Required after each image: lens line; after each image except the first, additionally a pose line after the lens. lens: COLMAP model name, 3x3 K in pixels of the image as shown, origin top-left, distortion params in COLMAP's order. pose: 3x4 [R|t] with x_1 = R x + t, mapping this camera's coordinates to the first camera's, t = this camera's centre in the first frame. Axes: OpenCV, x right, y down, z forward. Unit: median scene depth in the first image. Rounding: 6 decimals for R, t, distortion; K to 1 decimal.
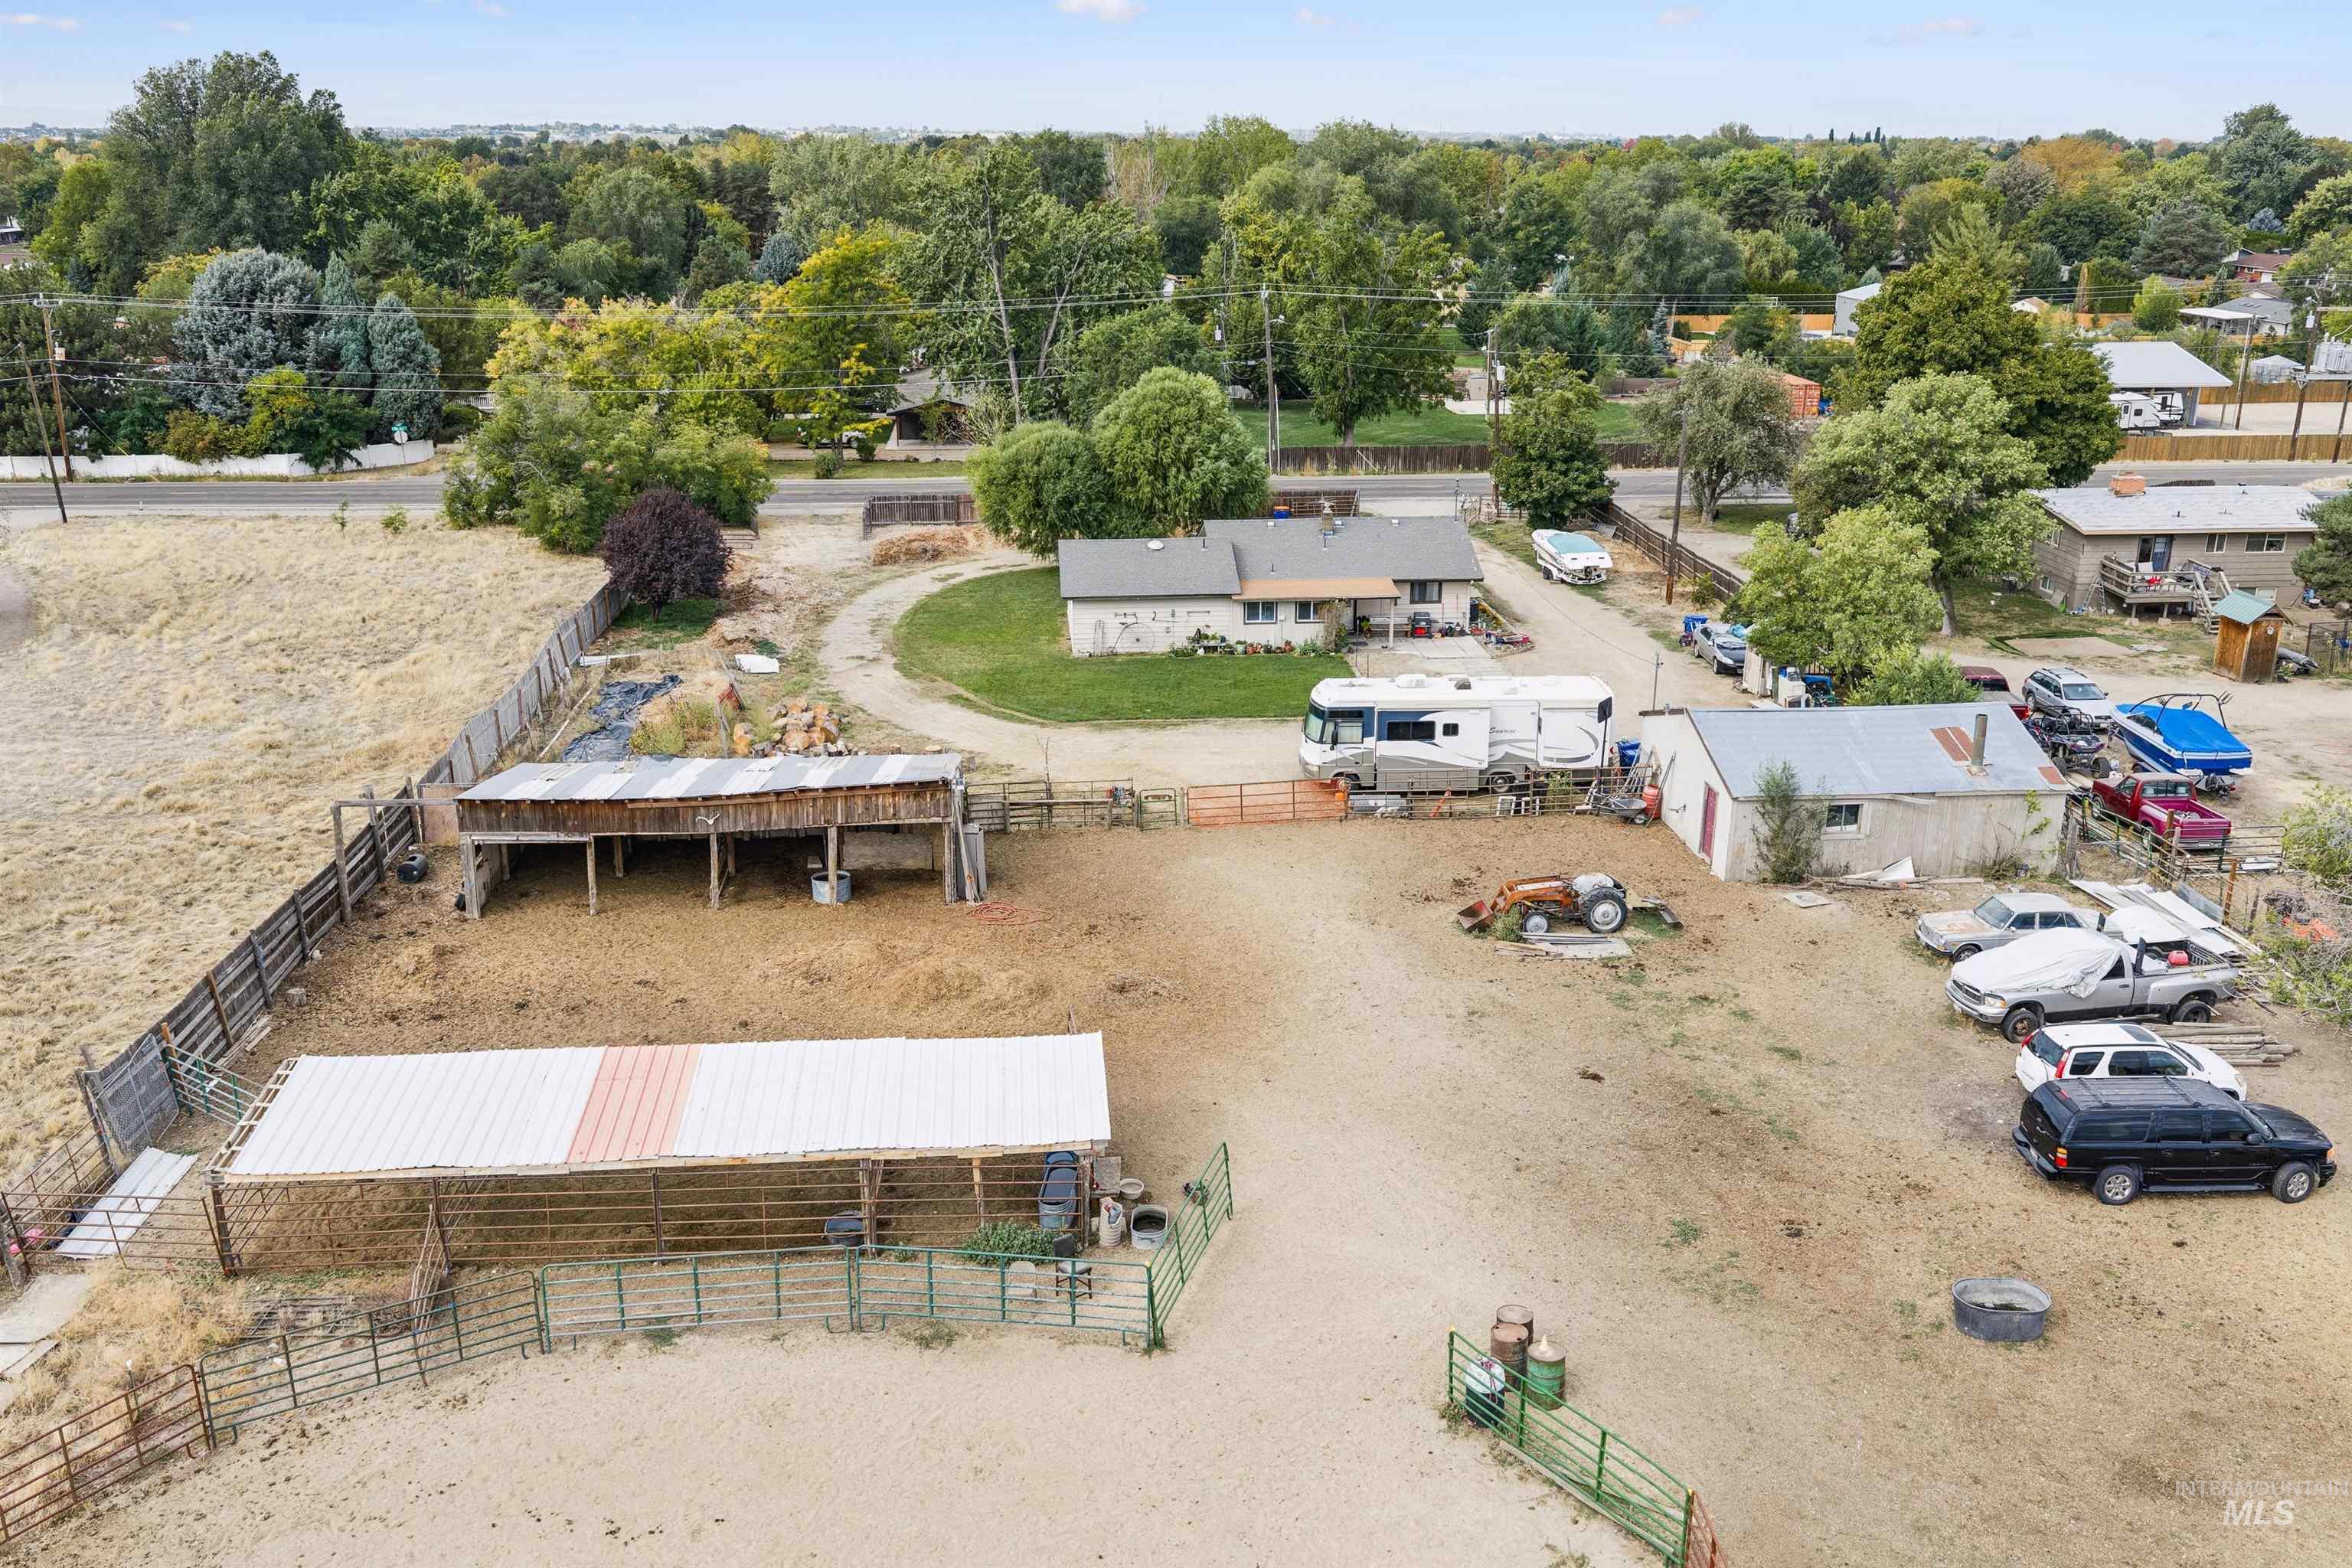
lens RADIAL K [[1988.7, 0, 1176.0], [0, 1988.7, 784.0], [0, 0, 1]] dist [0.004271, -0.017129]
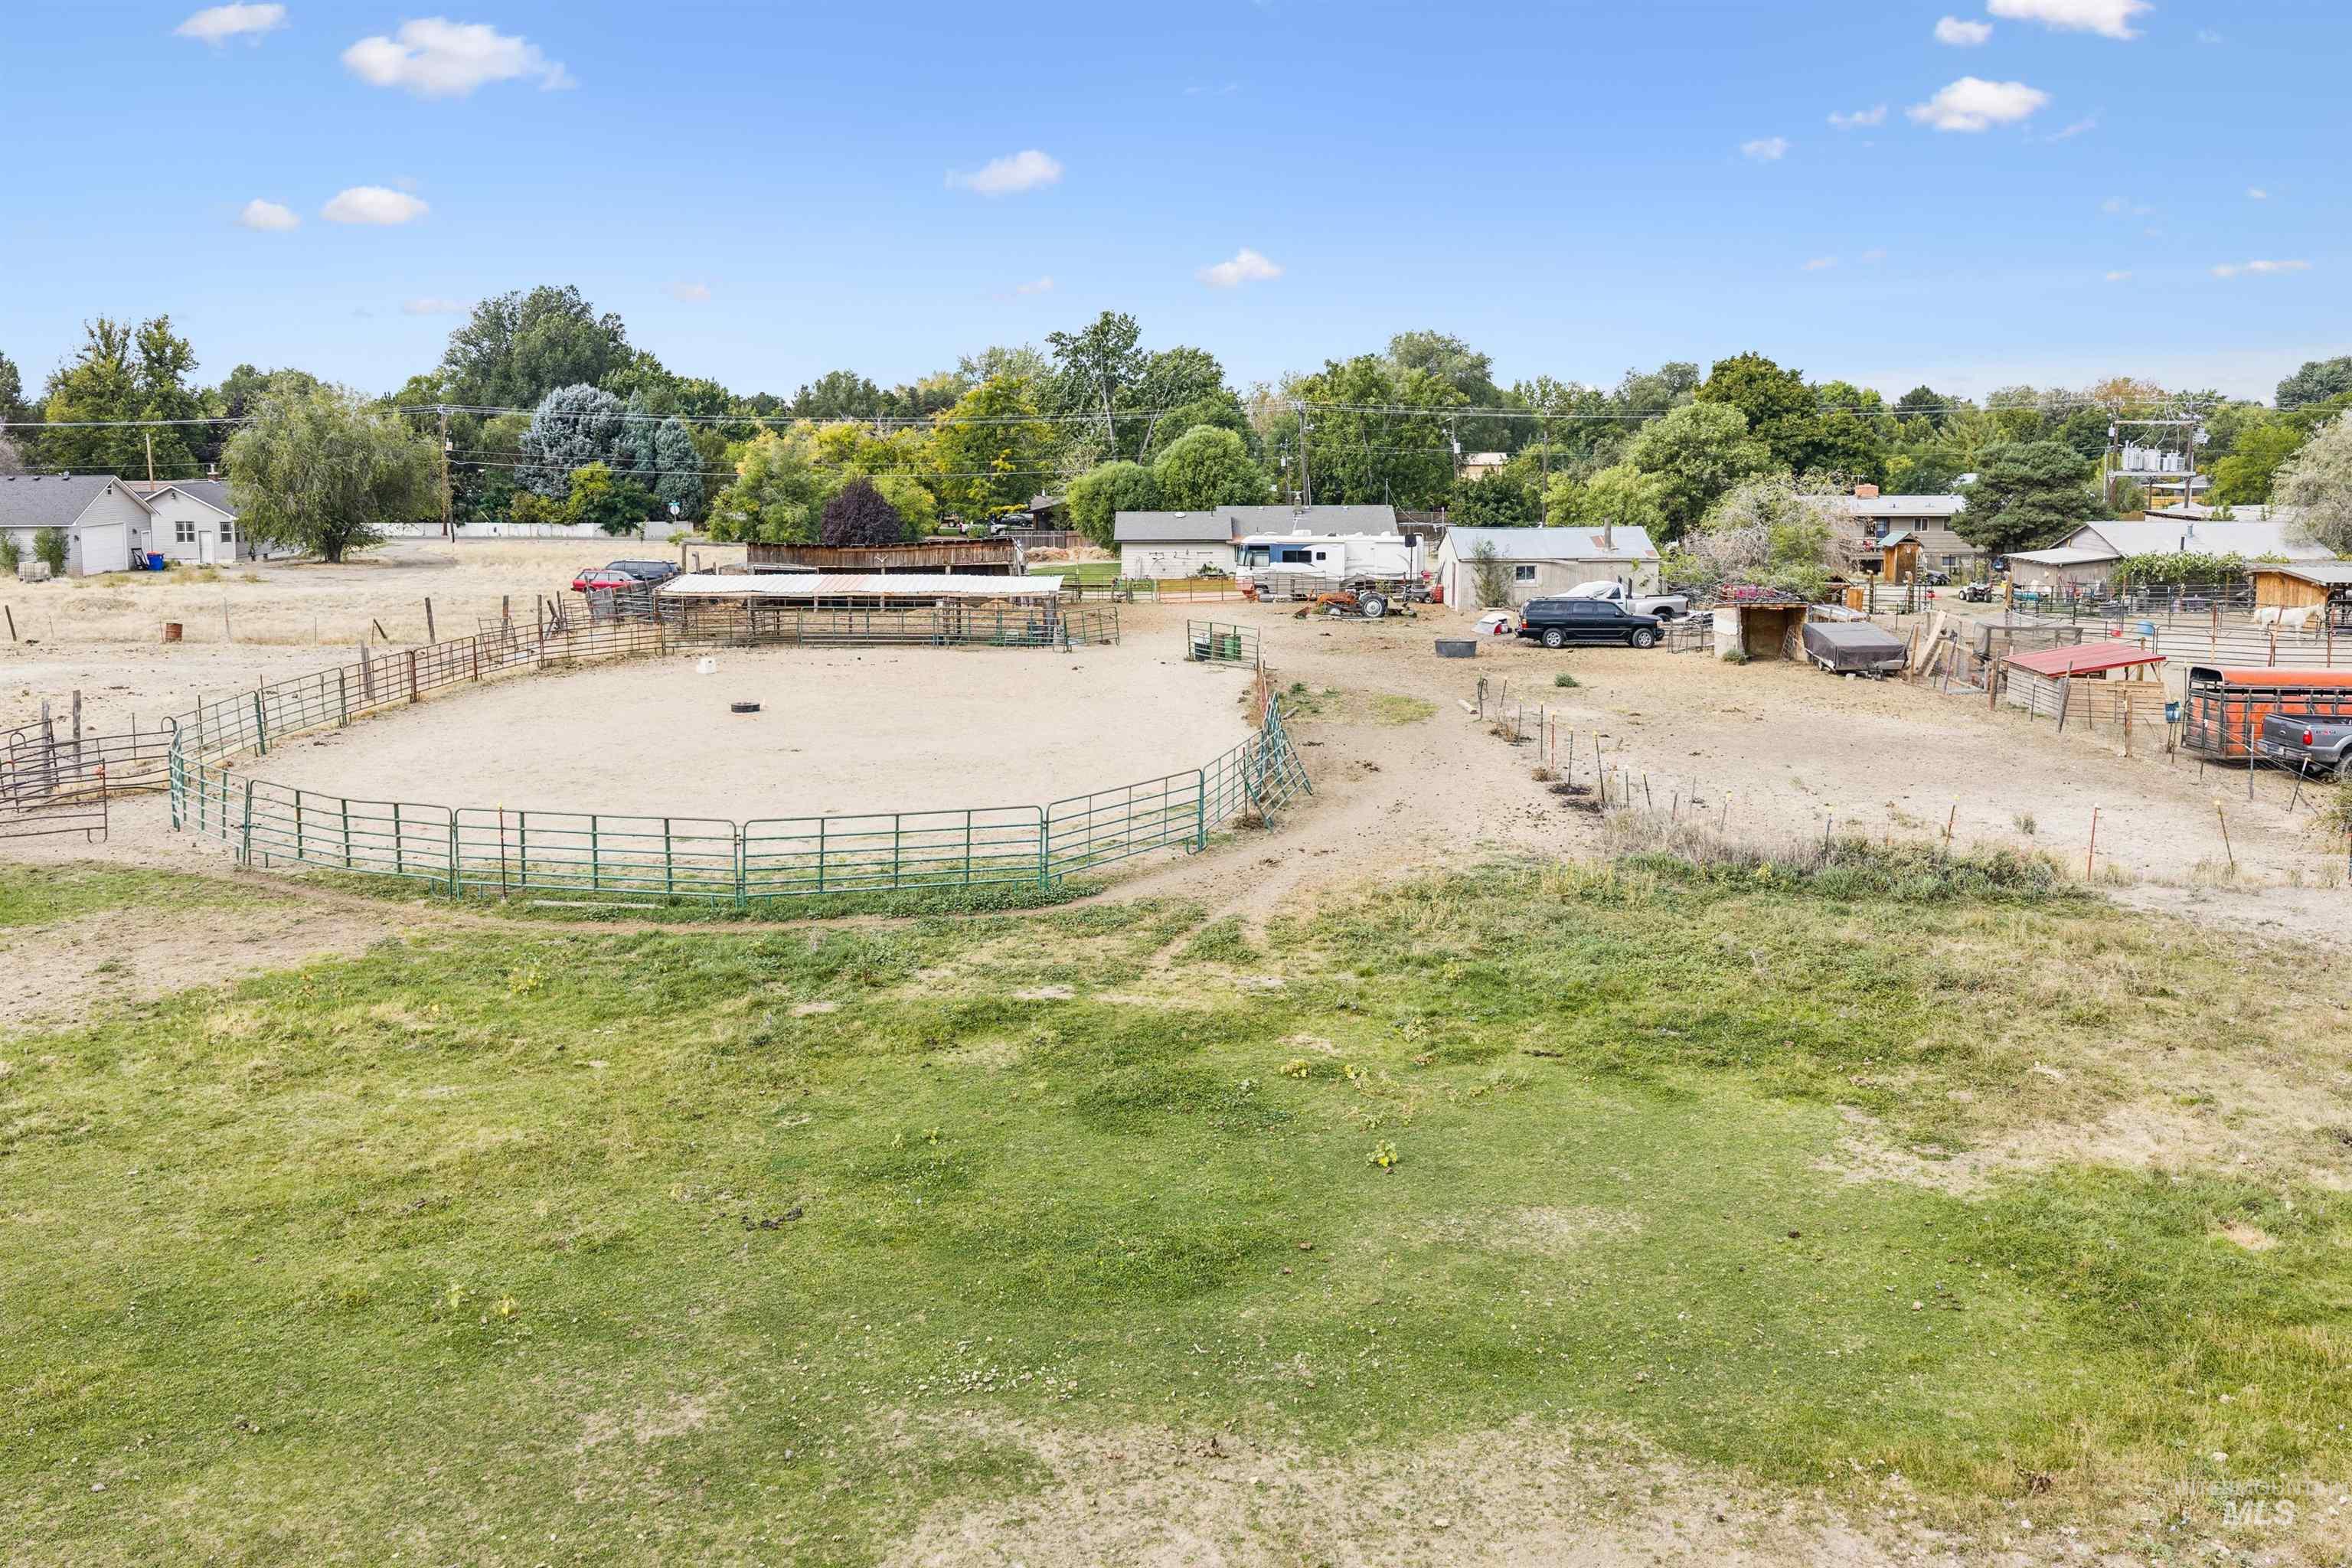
lens RADIAL K [[2003.2, 0, 1167.1], [0, 2003.2, 614.2], [0, 0, 1]] dist [0.001831, -0.000523]
pose [[0.995736, 0.006513, -0.092015, 0.078362], [-0.026453, 0.975770, -0.217194, 0.184894], [0.088371, 0.218702, 0.971782, -0.300945]]
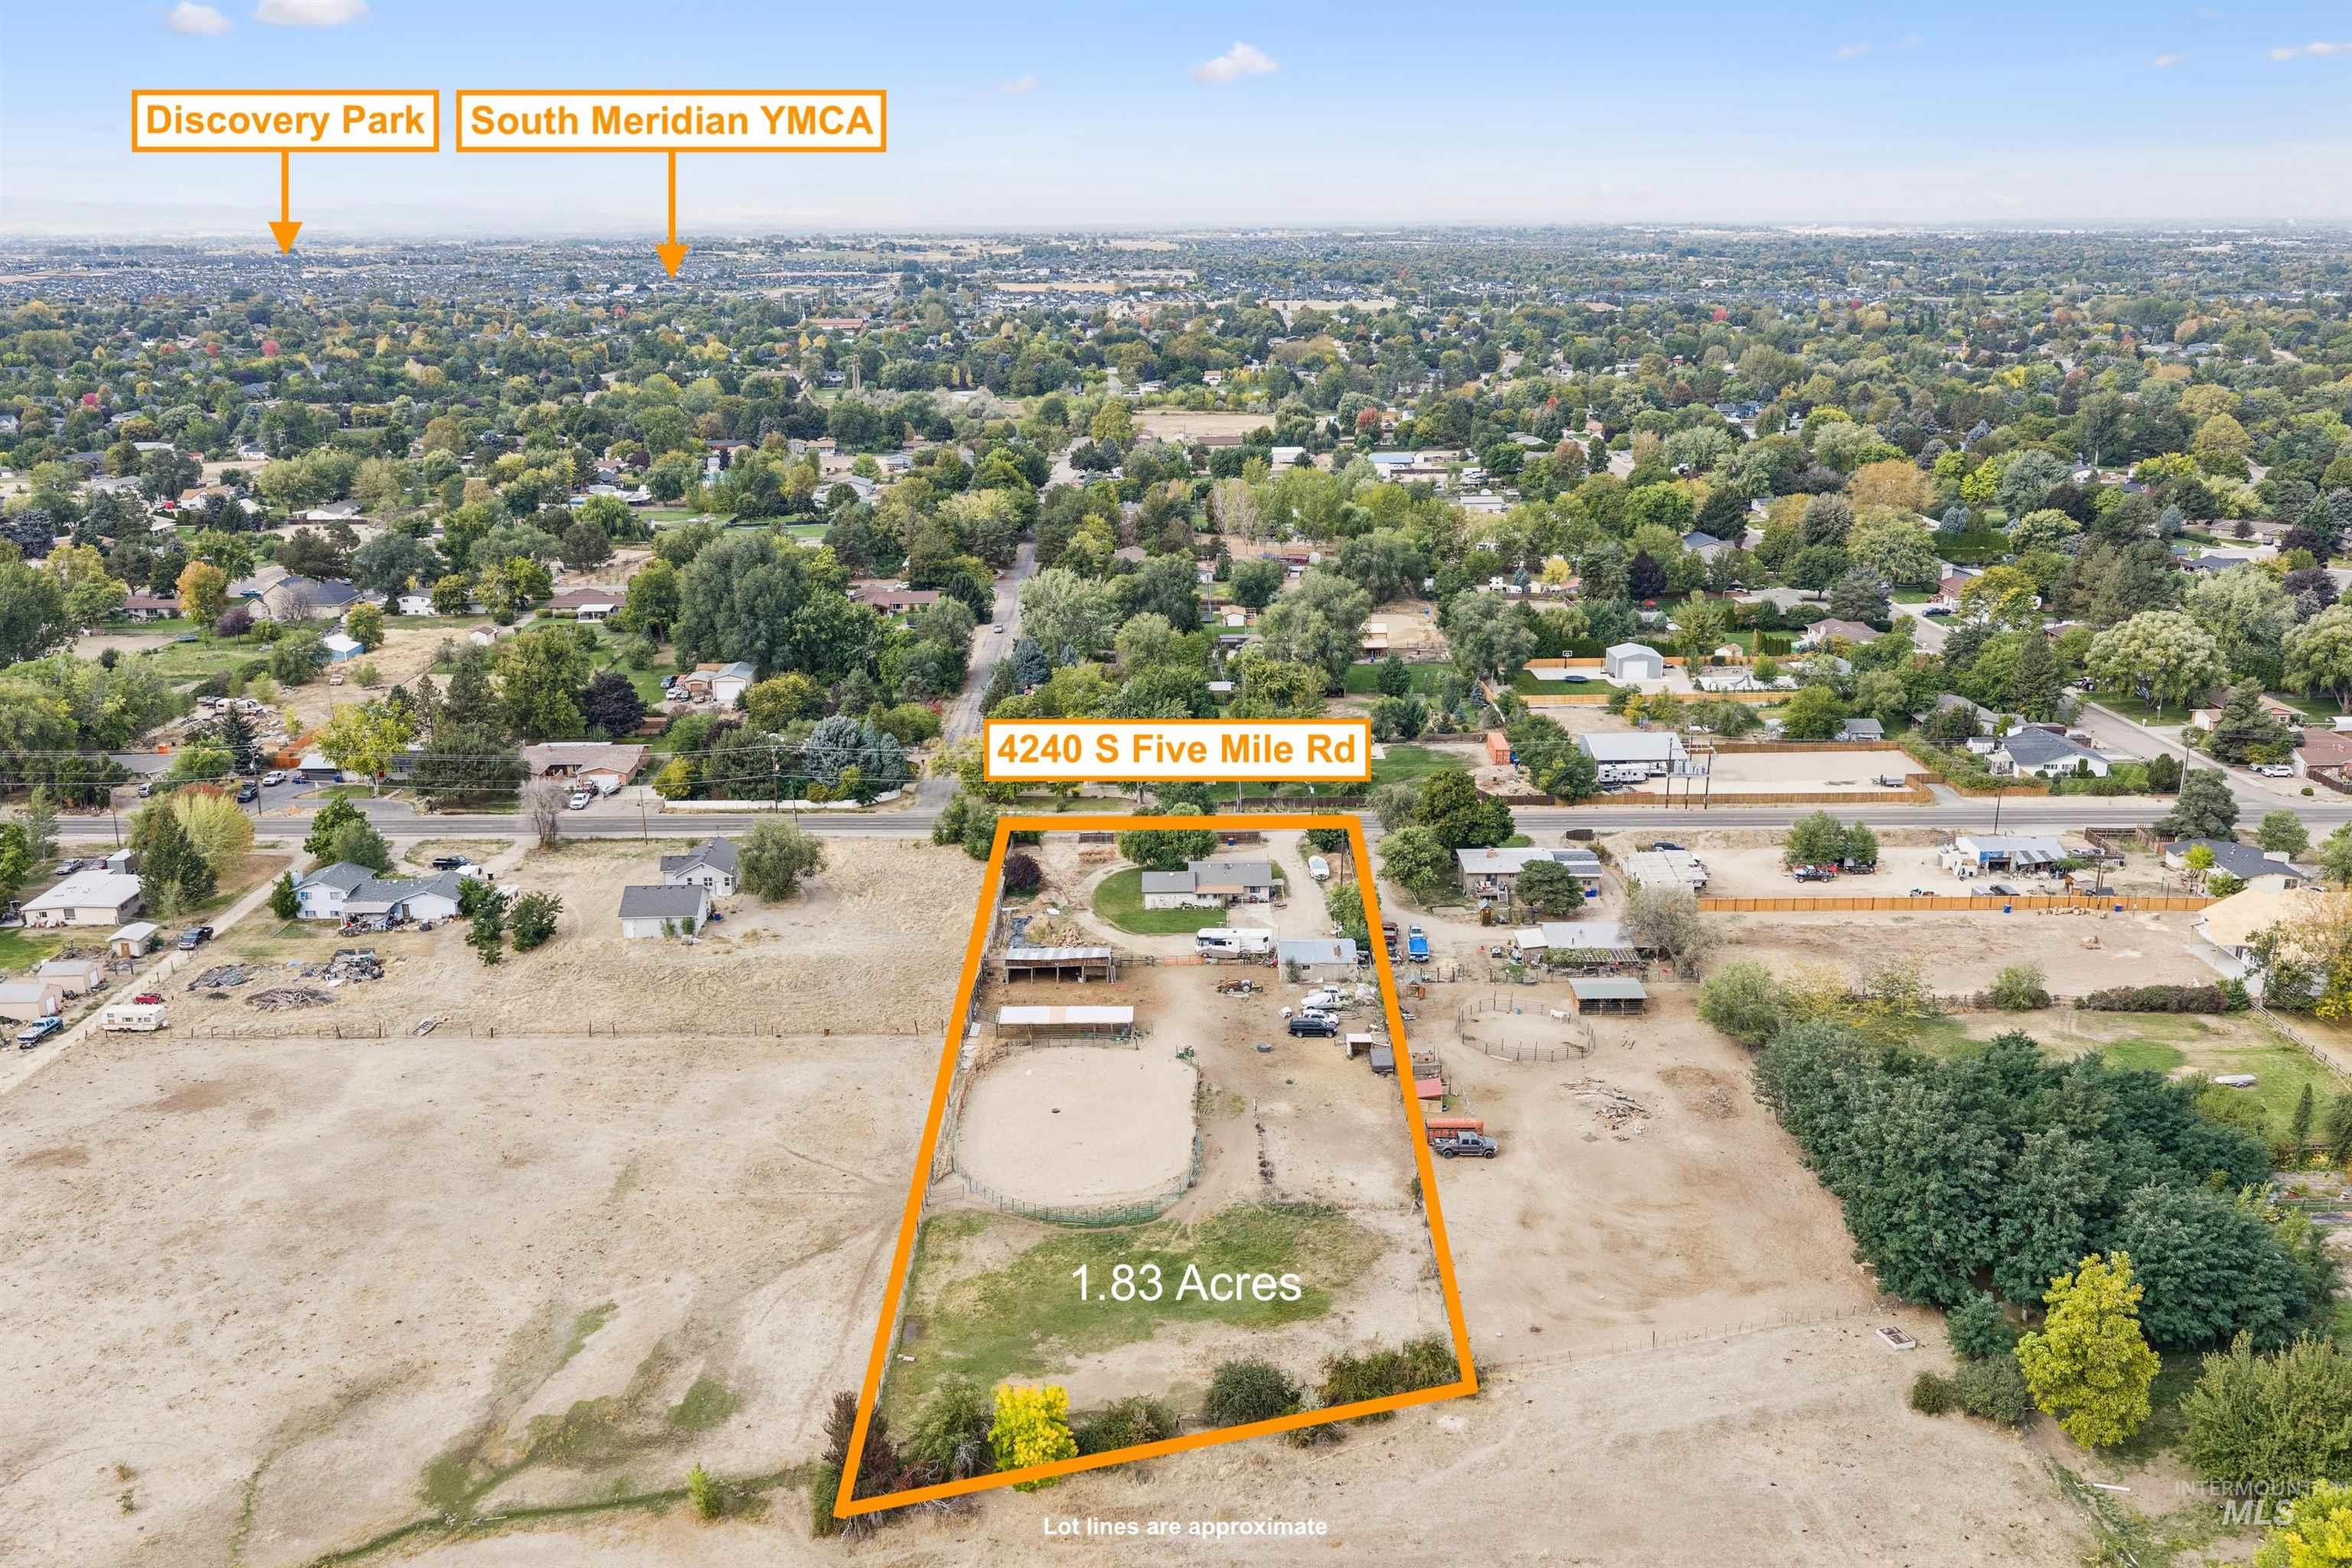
lens RADIAL K [[1988.7, 0, 1176.0], [0, 1988.7, 784.0], [0, 0, 1]] dist [0.004271, -0.017129]
pose [[0.996775, 0.012908, -0.079203, 0.165598], [-0.015947, 0.999156, -0.037857, -0.094137], [0.078647, 0.038997, 0.996139, -1.478715]]
